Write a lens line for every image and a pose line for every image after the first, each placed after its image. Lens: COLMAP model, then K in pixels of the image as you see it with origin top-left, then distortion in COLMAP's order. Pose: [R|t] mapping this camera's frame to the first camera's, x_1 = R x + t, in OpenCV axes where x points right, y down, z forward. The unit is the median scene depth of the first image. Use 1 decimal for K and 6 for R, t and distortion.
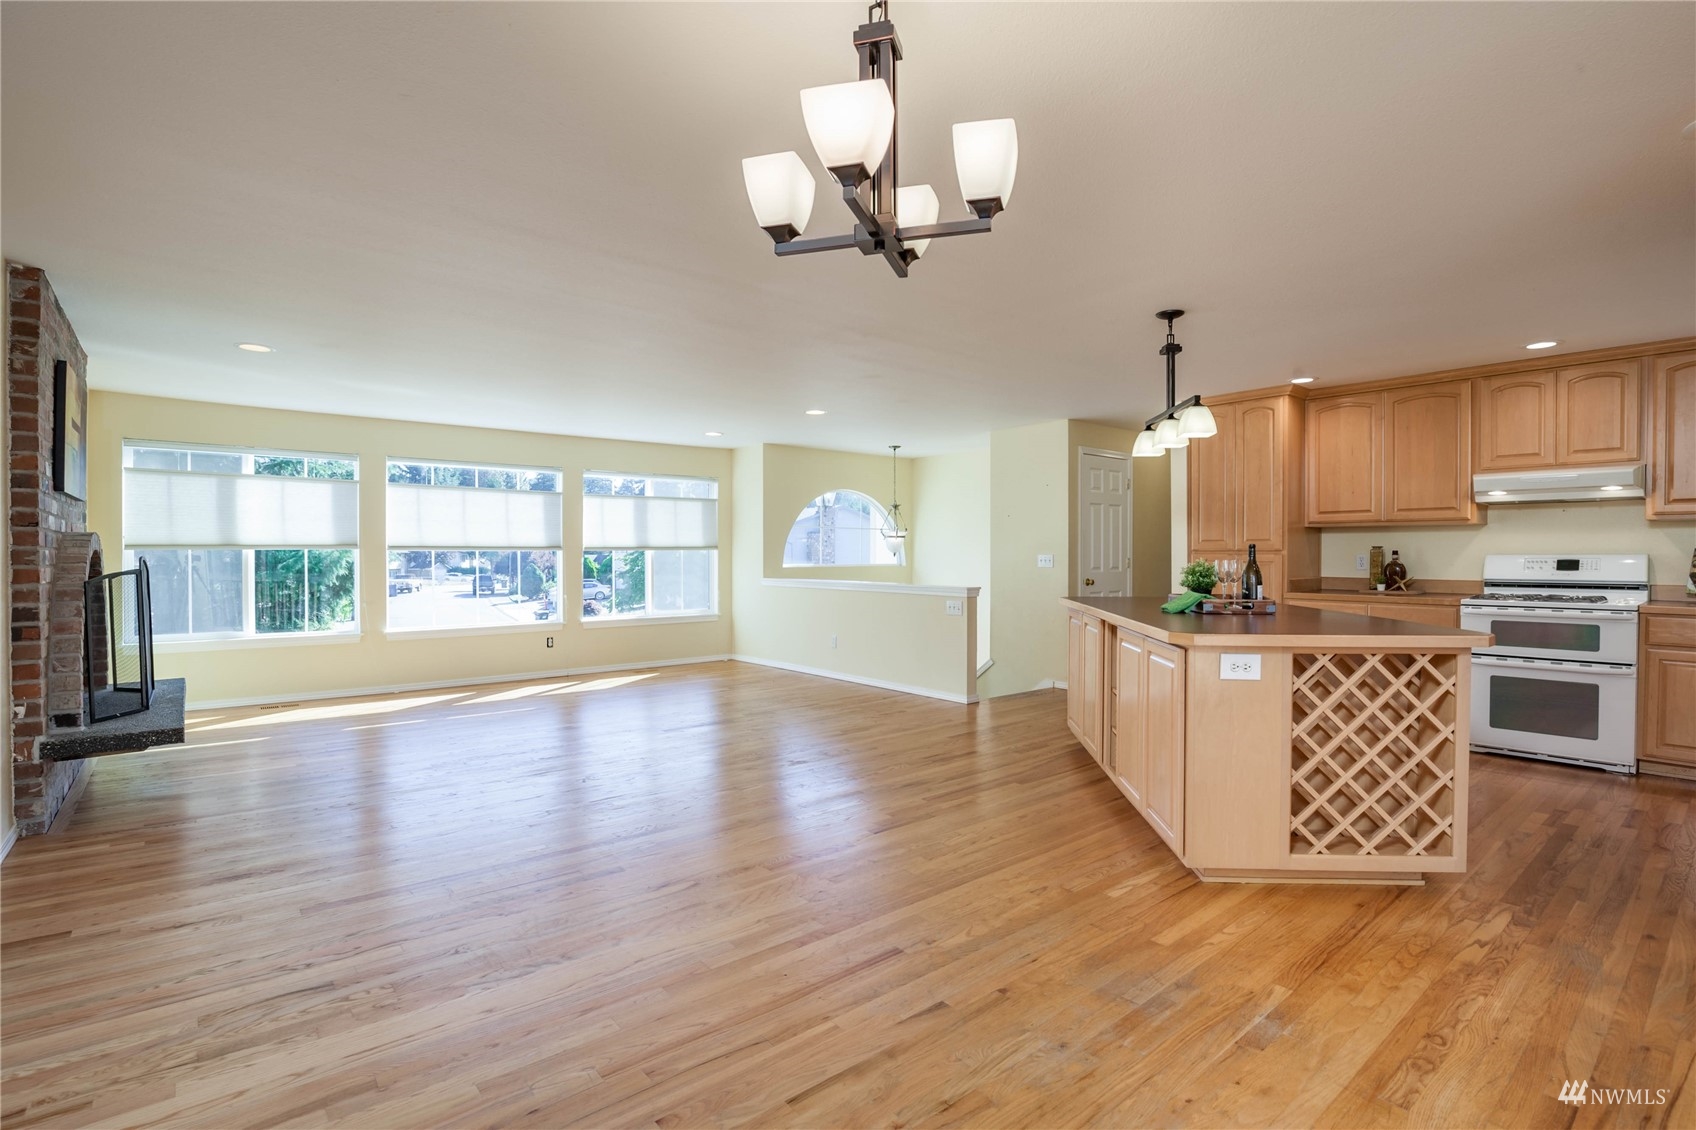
lens RADIAL K [[791.6, 0, 843.5], [0, 791.6, 578.7], [0, 0, 1]] dist [-0.026443, 0.003177]
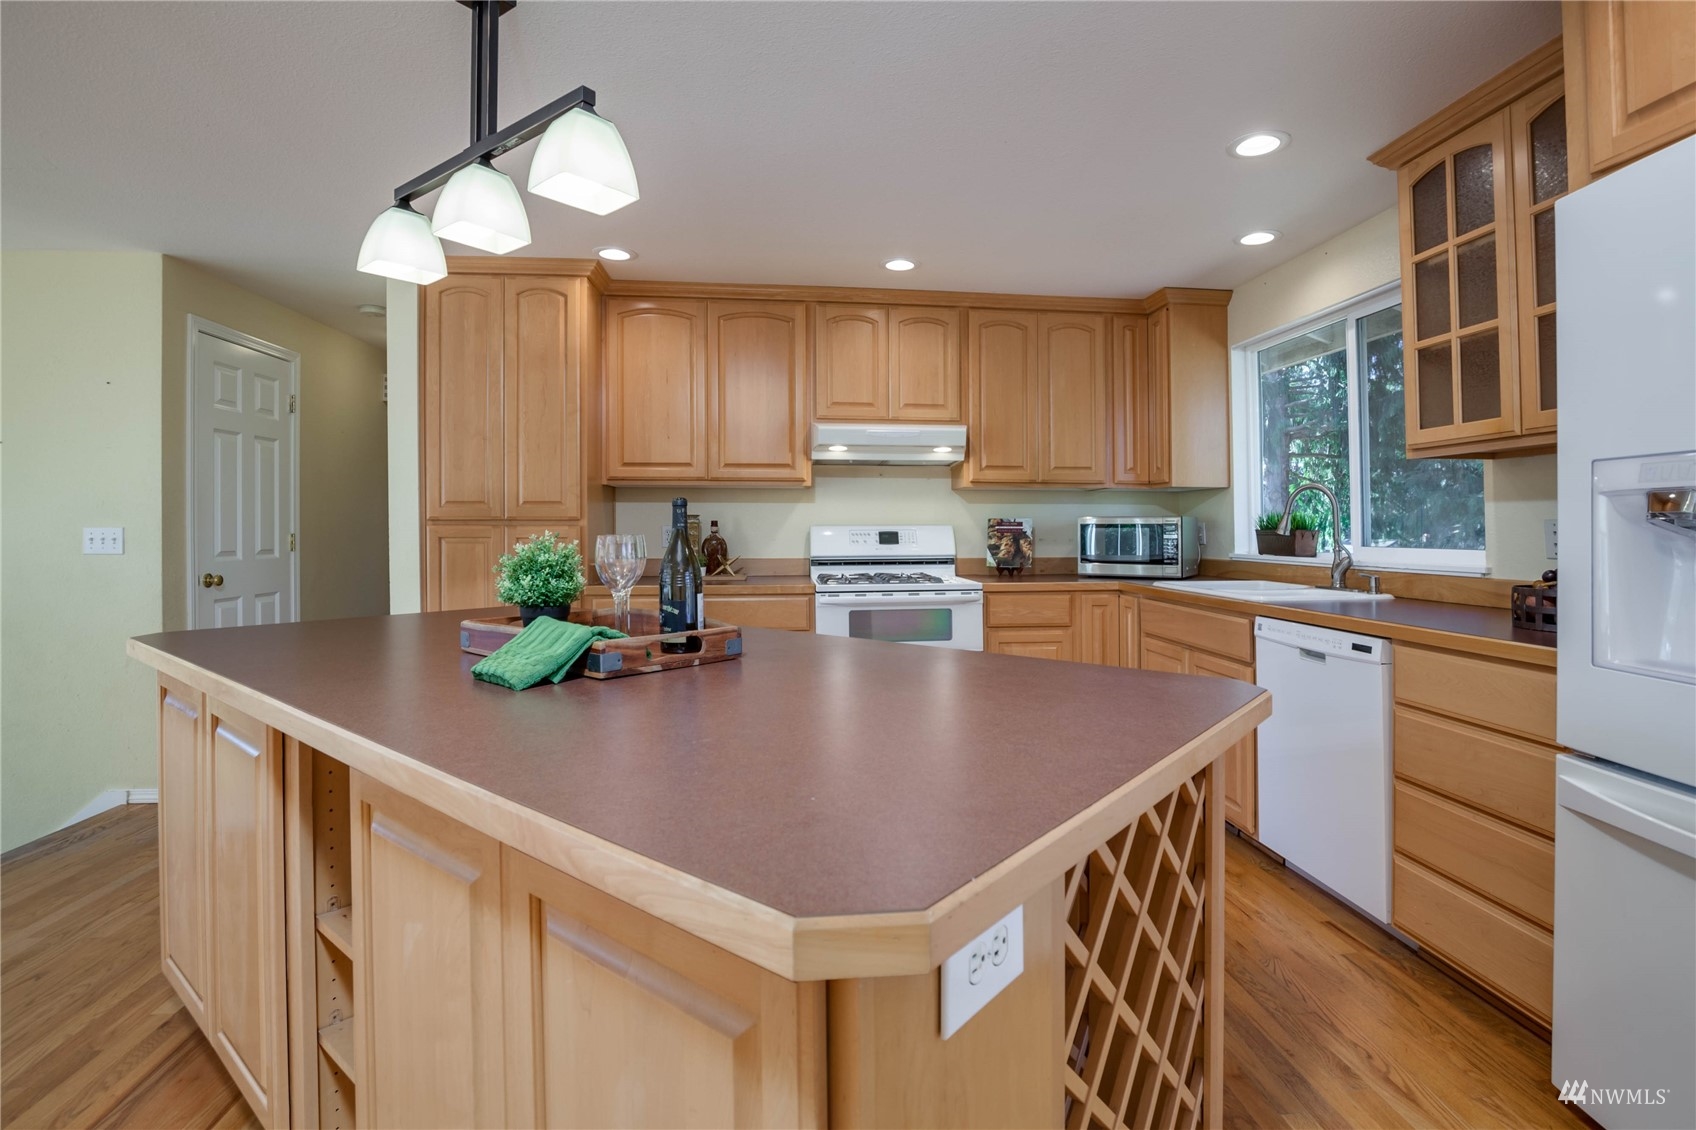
lens RADIAL K [[837.3, 0, 873.9], [0, 837.3, 520.3], [0, 0, 1]] dist [-0.030524, 0.003242]
pose [[0.551851, 0.007224, 0.833911, 0.139931], [0.027781, 0.999248, -0.027040, -0.011743], [-0.833480, 0.038089, 0.551236, 0.469961]]
